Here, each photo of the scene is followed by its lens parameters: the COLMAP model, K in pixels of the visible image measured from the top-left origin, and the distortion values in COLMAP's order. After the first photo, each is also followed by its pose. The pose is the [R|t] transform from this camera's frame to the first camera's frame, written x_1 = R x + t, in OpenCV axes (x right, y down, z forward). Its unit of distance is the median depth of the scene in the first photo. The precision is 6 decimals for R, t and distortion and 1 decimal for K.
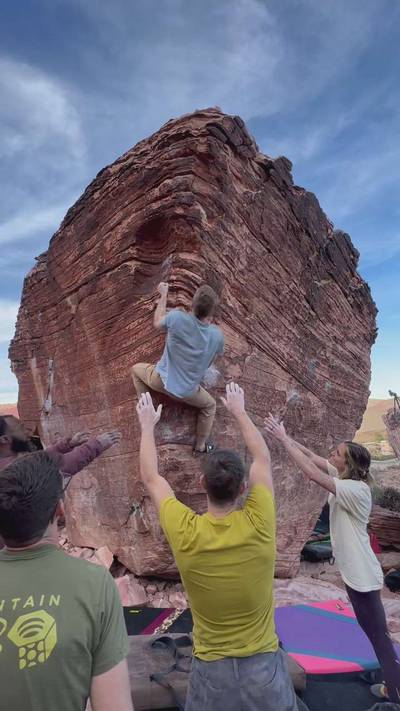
lens RADIAL K [[323.4, 0, 200.0], [0, 323.4, 355.5], [0, 0, 1]] dist [-0.002042, -0.000129]
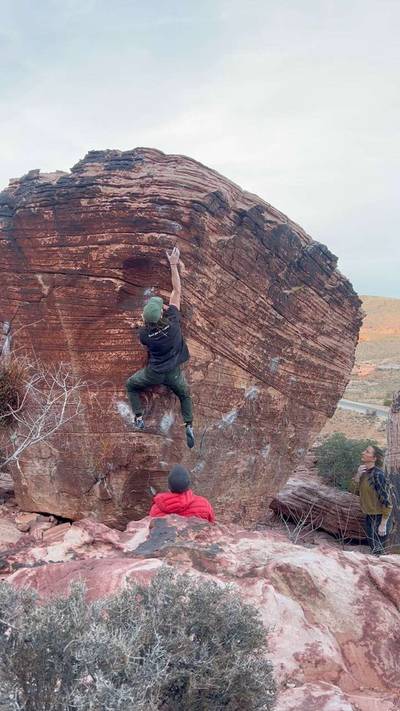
lens RADIAL K [[638.1, 0, 192.4], [0, 638.1, 357.6], [0, 0, 1]] dist [0.161222, -0.002115]
pose [[0.994447, 0.081948, 0.066031, -0.068410], [-0.095314, 0.967322, 0.234955, -0.547402], [-0.044619, -0.239944, 0.969761, -1.202697]]
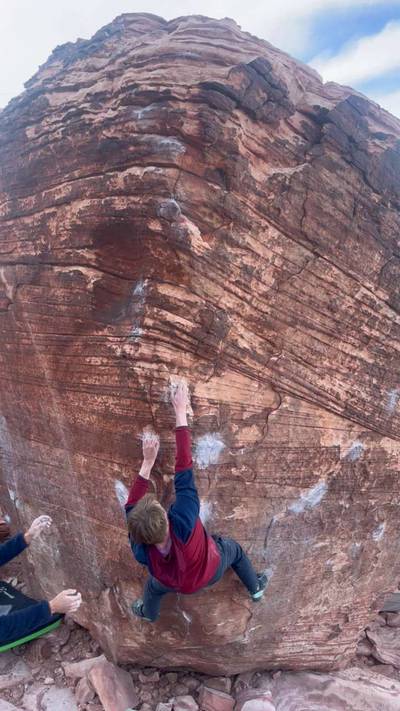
lens RADIAL K [[585.2, 0, 196.3], [0, 585.2, 359.5], [0, 0, 1]] dist [0.040690, -0.009366]
pose [[0.992385, 0.055858, -0.109781, 0.119475], [-0.023901, 0.961649, 0.273238, -0.408579], [0.120833, -0.268534, 0.955662, -0.093823]]
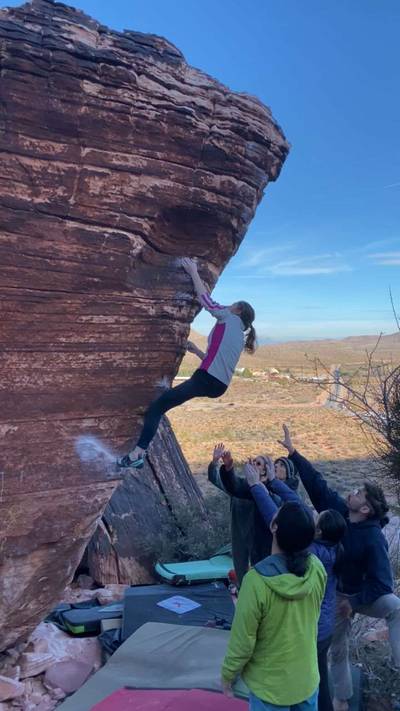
lens RADIAL K [[585.2, 0, 196.3], [0, 585.2, 359.5], [0, 0, 1]] dist [0.040690, -0.009366]
pose [[0.481564, 0.076489, 0.873067, -1.155822], [-0.249846, 0.966828, 0.053106, -0.123723], [-0.840044, -0.243706, 0.484700, 0.196881]]
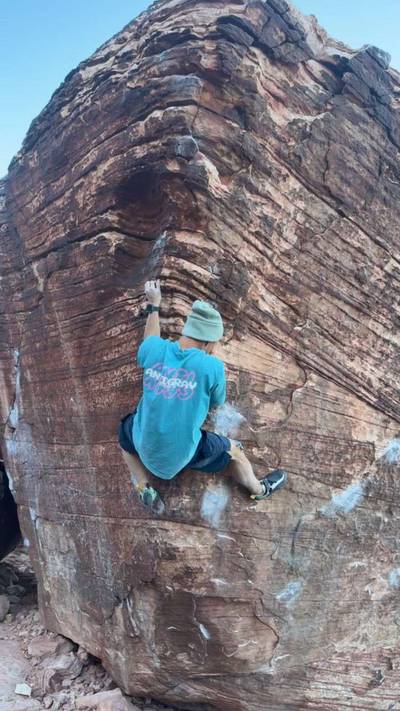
lens RADIAL K [[577.1, 0, 197.1], [0, 577.1, 356.3], [0, 0, 1]] dist [0.148696, -0.291856]
pose [[0.978498, 0.055047, -0.198777, 0.176493], [-0.032656, 0.992919, 0.114216, -0.175136], [0.203657, -0.105269, 0.973366, -0.084747]]
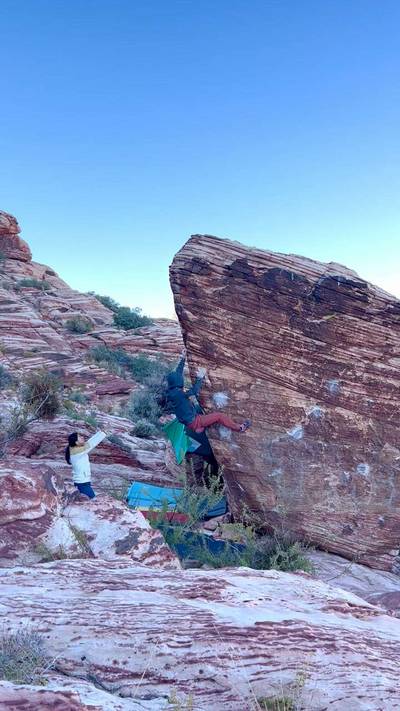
lens RADIAL K [[585.2, 0, 196.3], [0, 585.2, 359.5], [0, 0, 1]] dist [0.040690, -0.009366]
pose [[0.682861, 0.011712, -0.730454, 1.894629], [0.121150, 0.984211, 0.129037, -0.480138], [0.720433, -0.176609, 0.670661, -0.919116]]
